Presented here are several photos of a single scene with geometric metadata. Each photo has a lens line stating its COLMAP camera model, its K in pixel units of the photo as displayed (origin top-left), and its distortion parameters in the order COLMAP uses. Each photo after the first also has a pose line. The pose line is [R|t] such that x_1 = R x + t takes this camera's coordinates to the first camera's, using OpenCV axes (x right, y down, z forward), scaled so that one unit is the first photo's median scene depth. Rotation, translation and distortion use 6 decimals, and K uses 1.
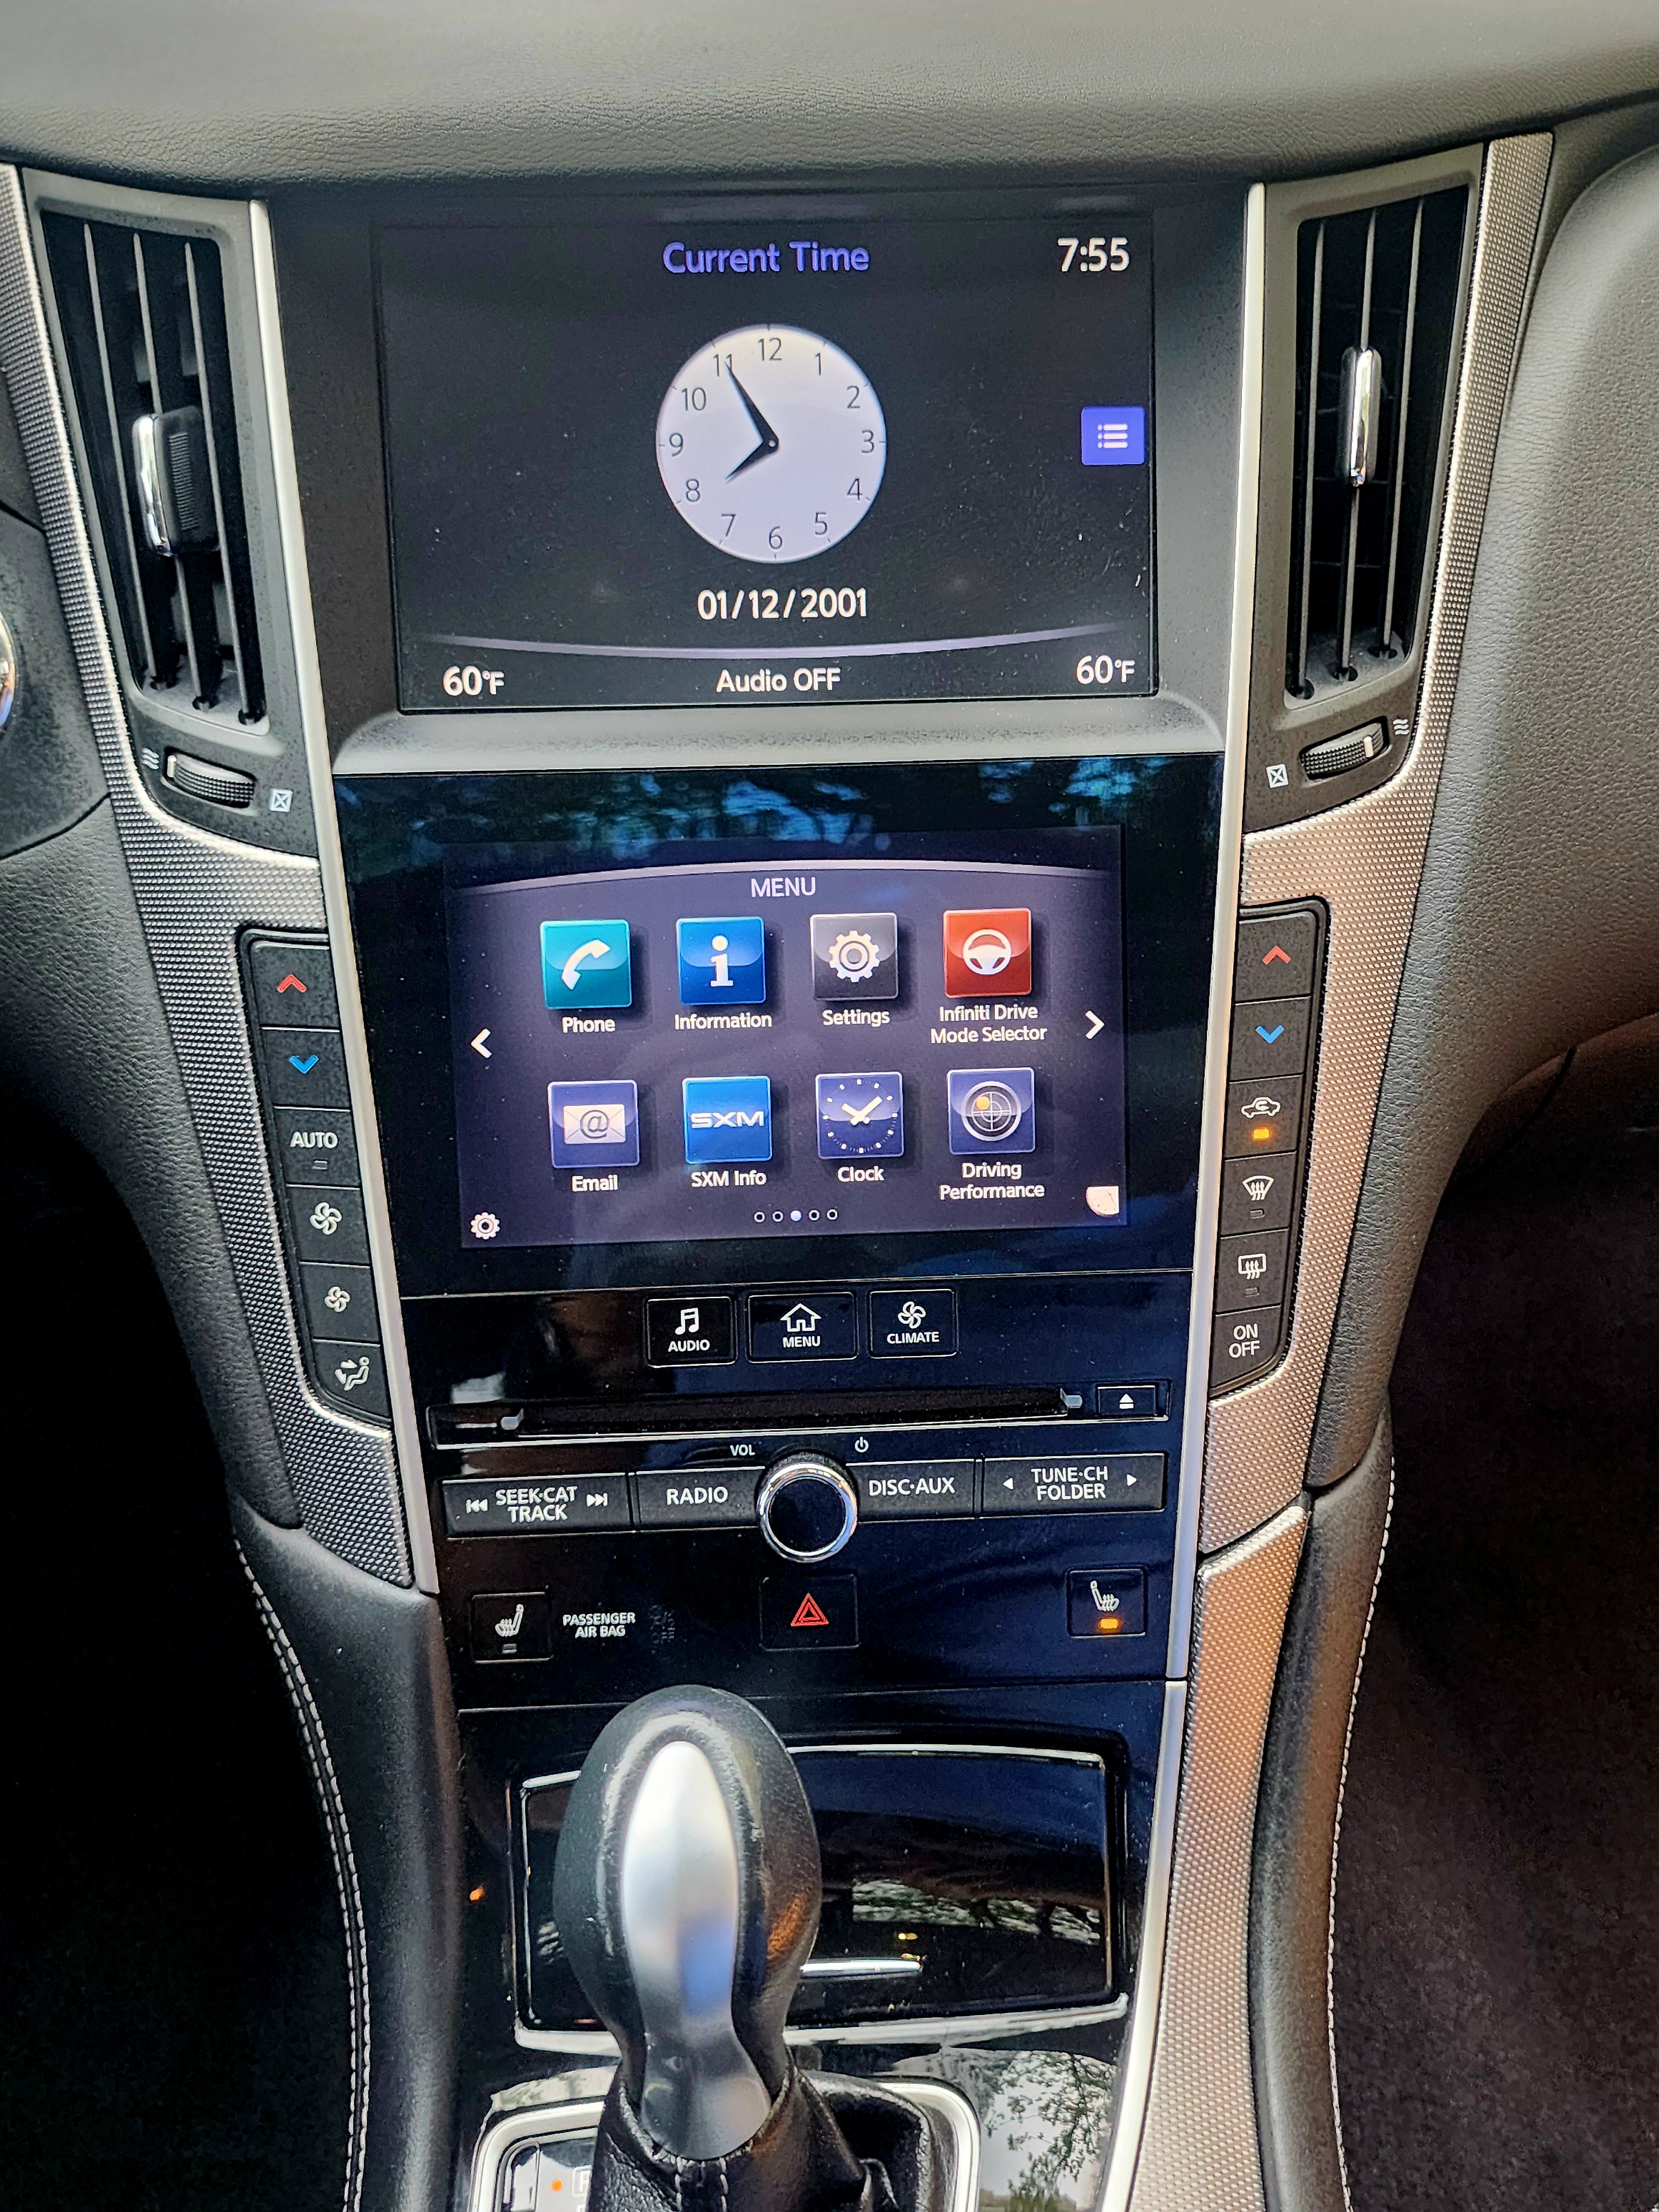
lens RADIAL K [[1896.9, 0, 848.9], [0, 1896.9, 1067.3], [0, 0, 1]] dist [0.115459, -0.211481]
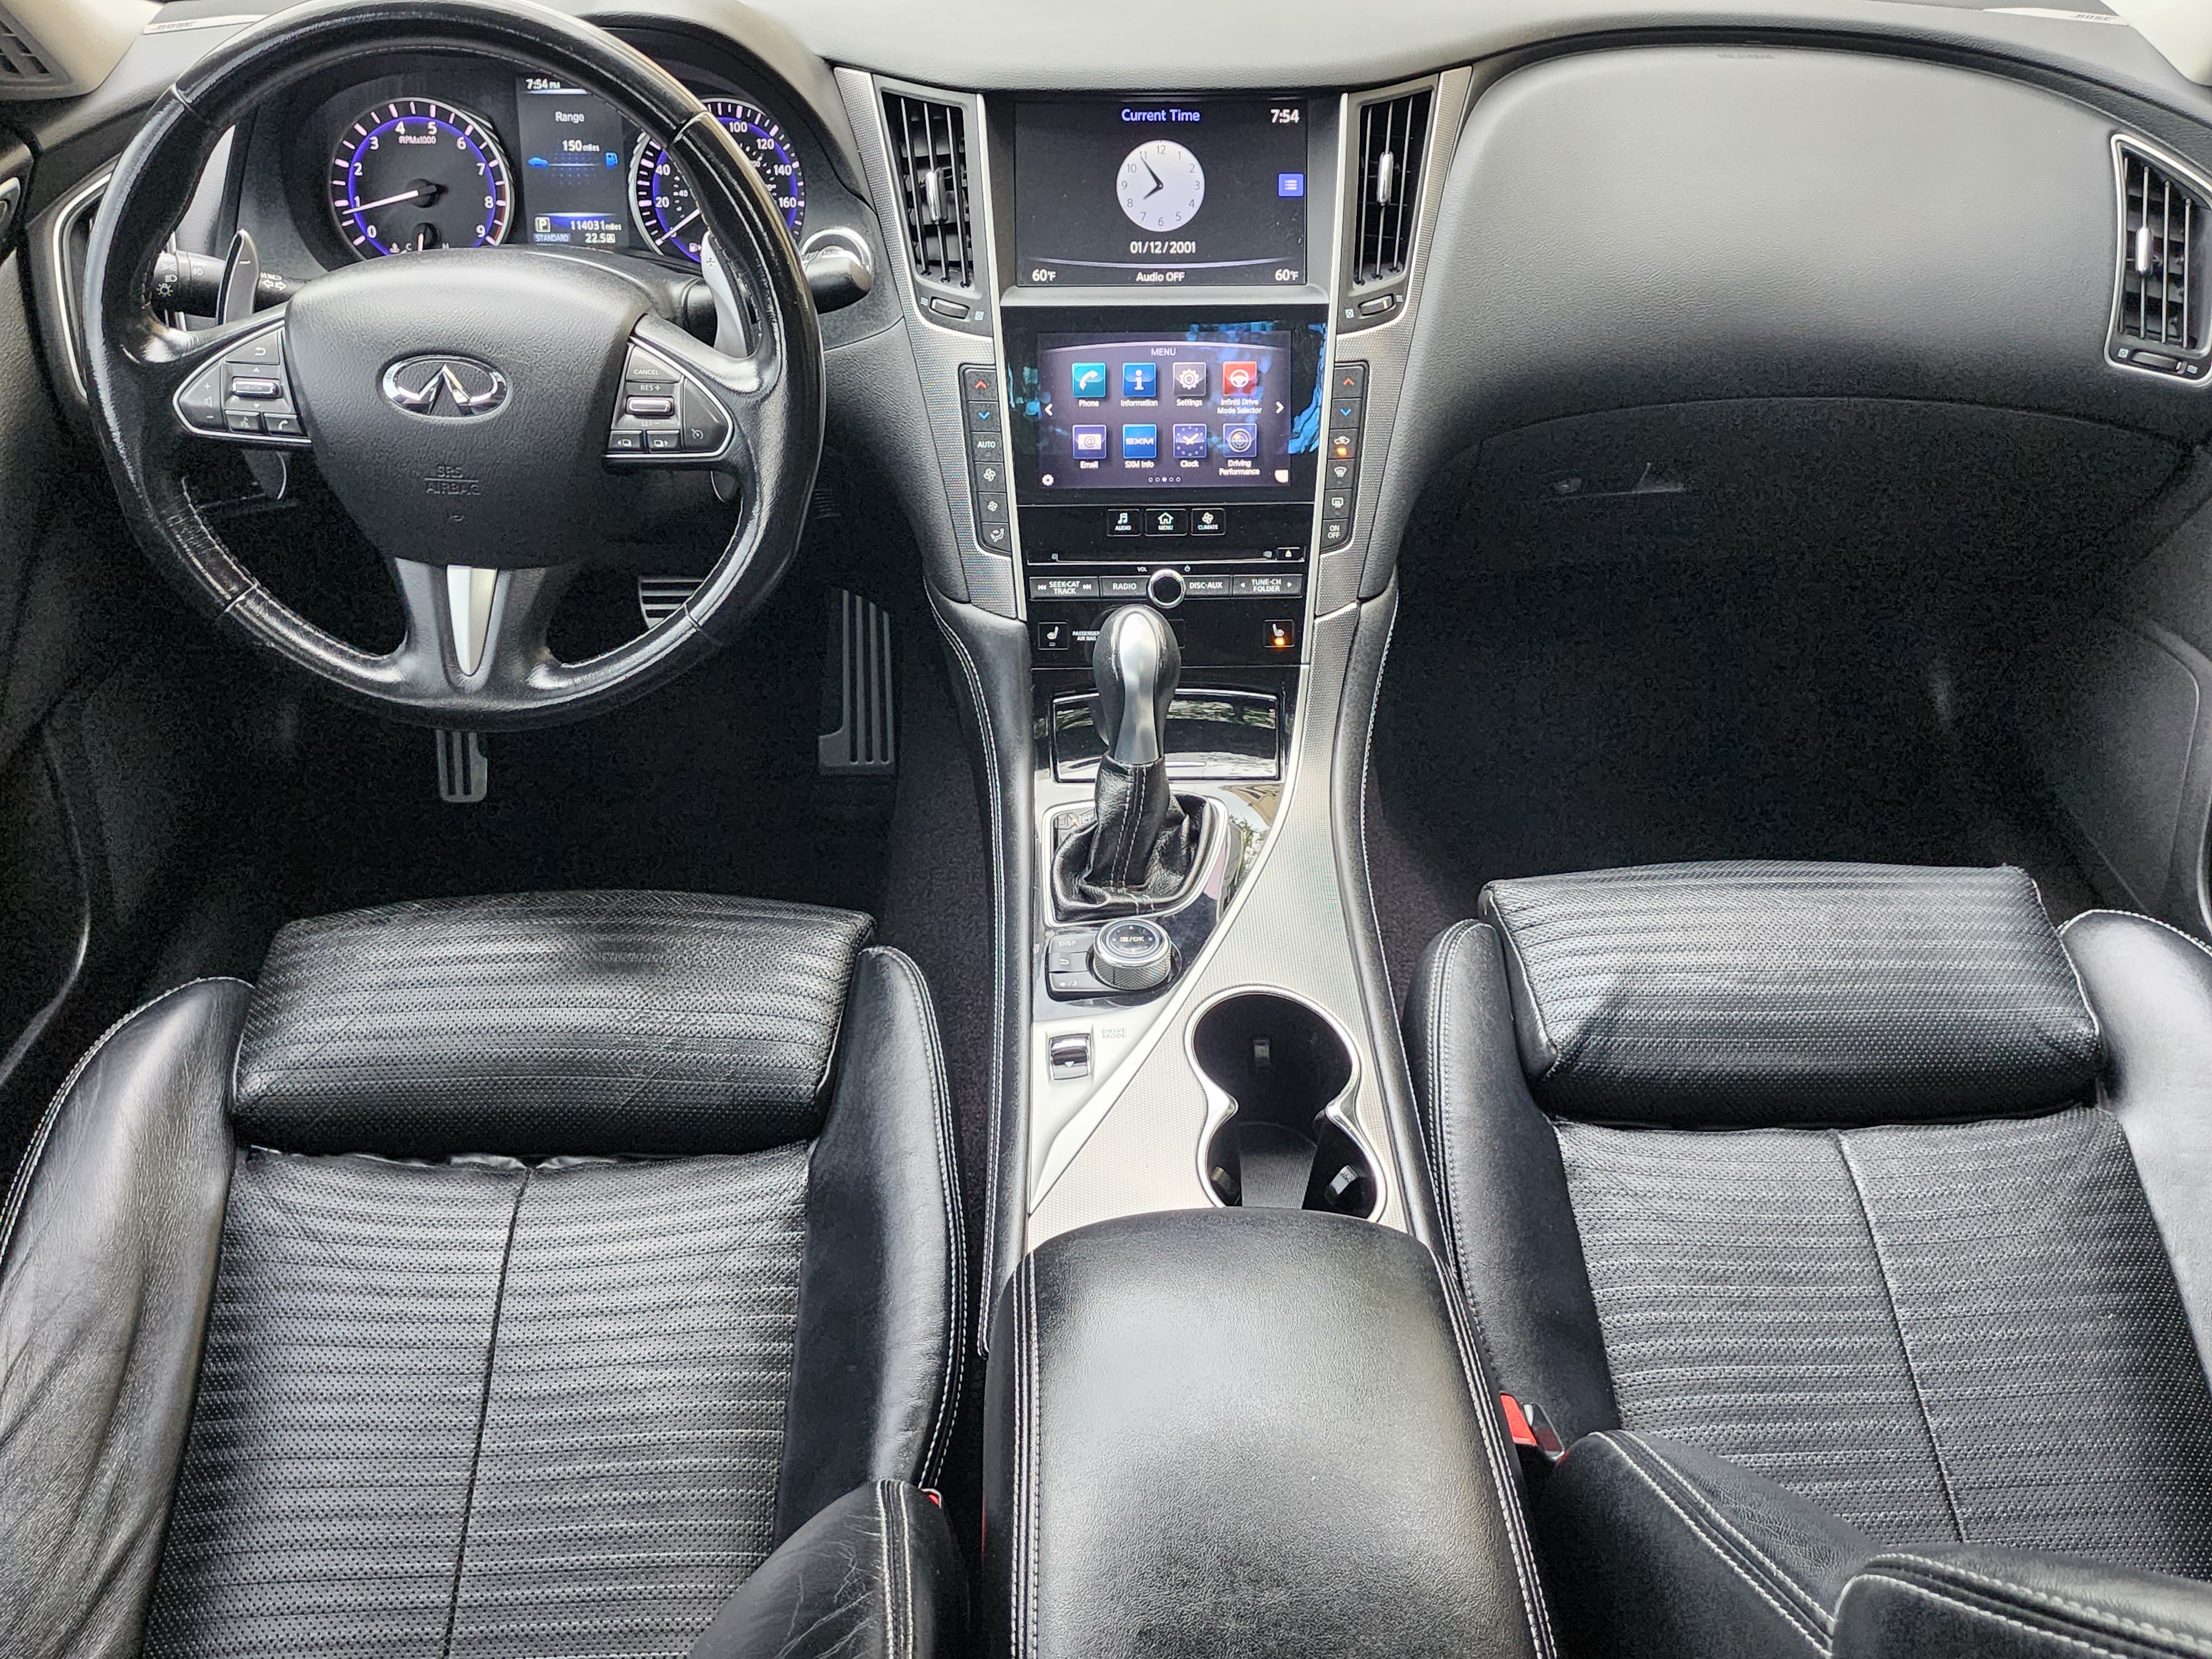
lens RADIAL K [[1896.9, 0, 1073.9], [0, 1896.9, 782.4], [0, 0, 1]] dist [0.115459, -0.211481]
pose [[0.999829, 0.018450, 0.000994, -0.148853], [-0.018435, 0.999741, -0.013312, 0.536814], [-0.001240, 0.013292, 0.999911, -1.636229]]
